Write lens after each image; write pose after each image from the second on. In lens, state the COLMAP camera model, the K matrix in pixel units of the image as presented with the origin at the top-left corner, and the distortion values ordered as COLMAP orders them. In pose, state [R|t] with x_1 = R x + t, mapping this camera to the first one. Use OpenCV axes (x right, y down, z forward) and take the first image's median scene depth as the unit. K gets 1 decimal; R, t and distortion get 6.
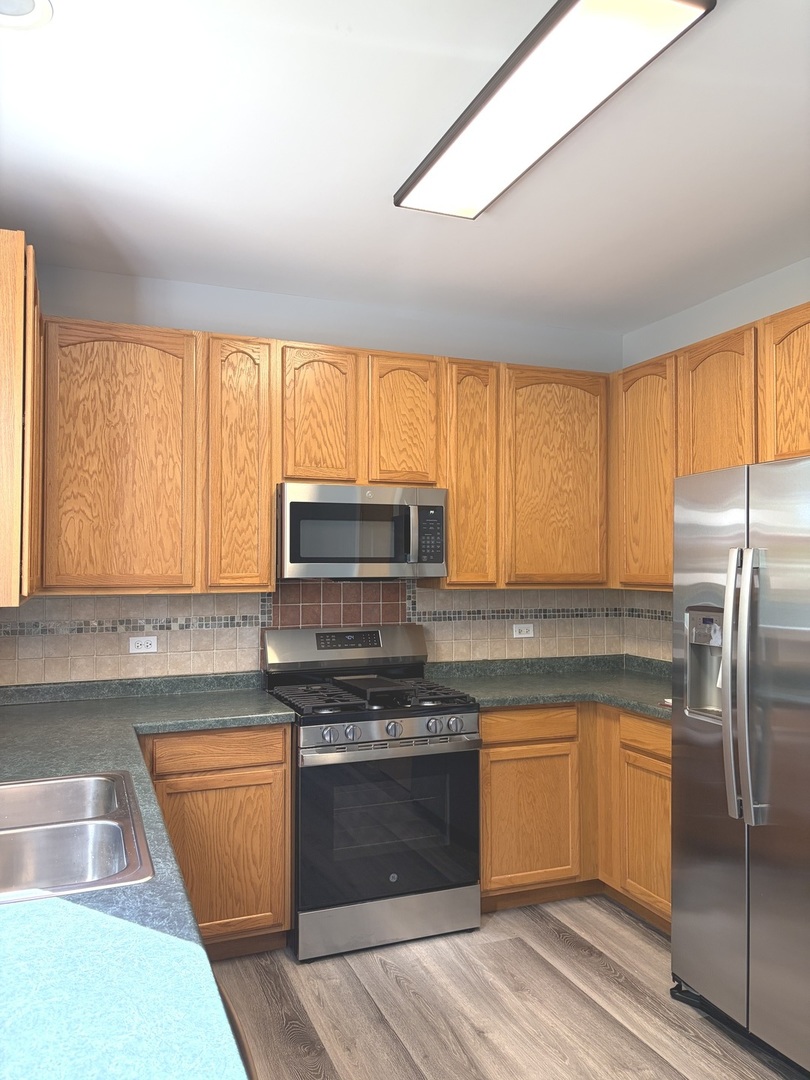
lens RADIAL K [[818.5, 0, 407.4], [0, 818.5, 544.3], [0, 0, 1]] dist [0.053668, -0.063696]
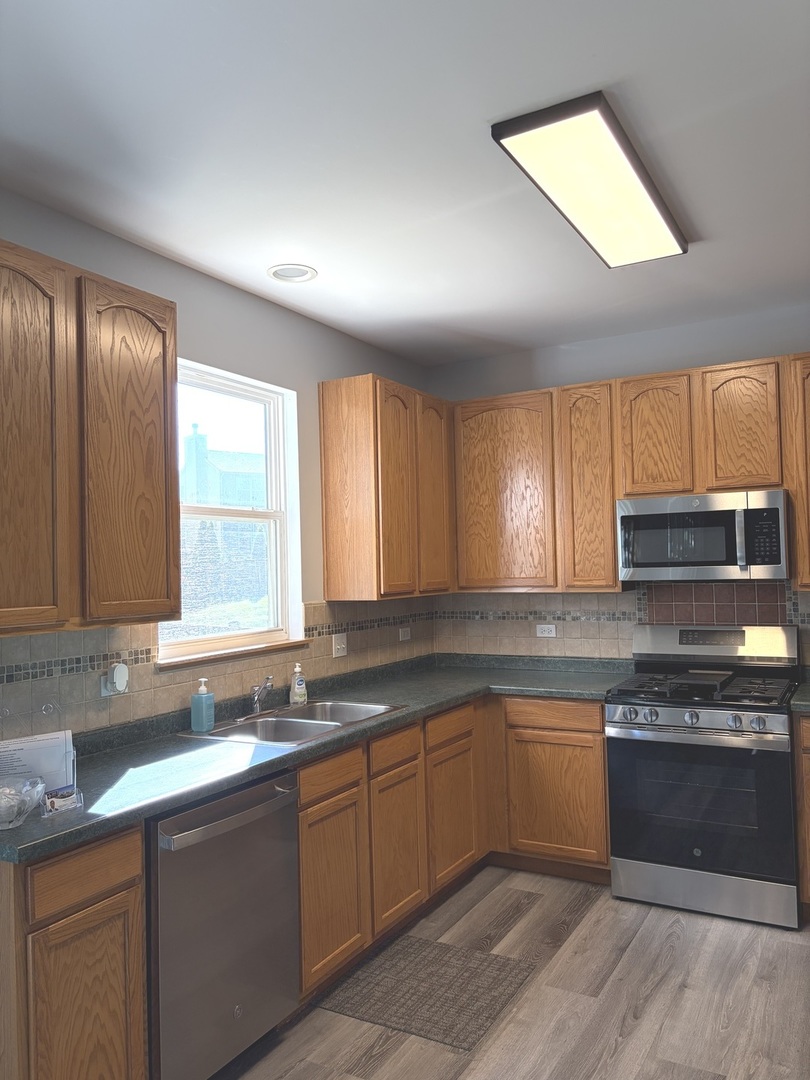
lens RADIAL K [[818.5, 0, 381.4], [0, 818.5, 544.3], [0, 0, 1]] dist [0.053668, -0.063696]
pose [[0.609023, -0.036774, -0.792299, 0.582996], [0.044252, 0.998944, -0.012350, -0.011555], [0.791917, -0.027540, 0.610008, 0.002953]]
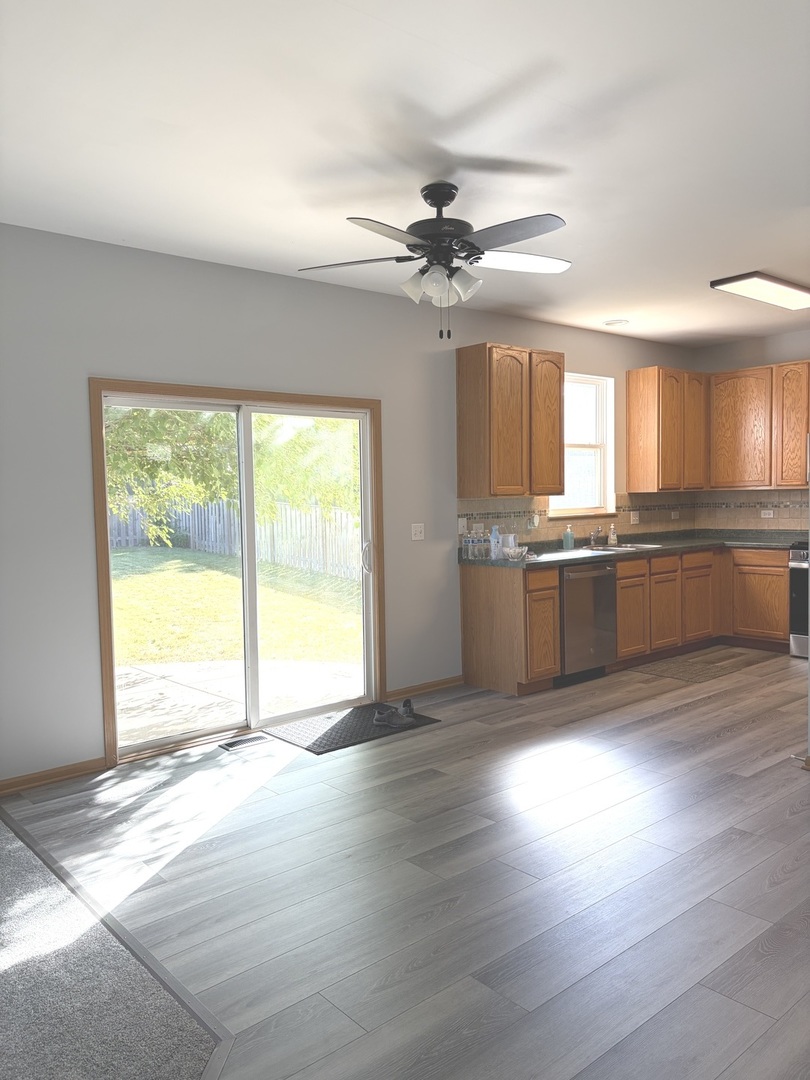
lens RADIAL K [[818.5, 0, 407.8], [0, 818.5, 541.3], [0, 0, 1]] dist [0.053668, -0.063696]
pose [[0.335250, 0.050136, -0.940794, 1.436867], [0.044039, 0.996658, 0.068807, 0.005168], [0.941099, -0.064499, 0.331922, -0.608990]]
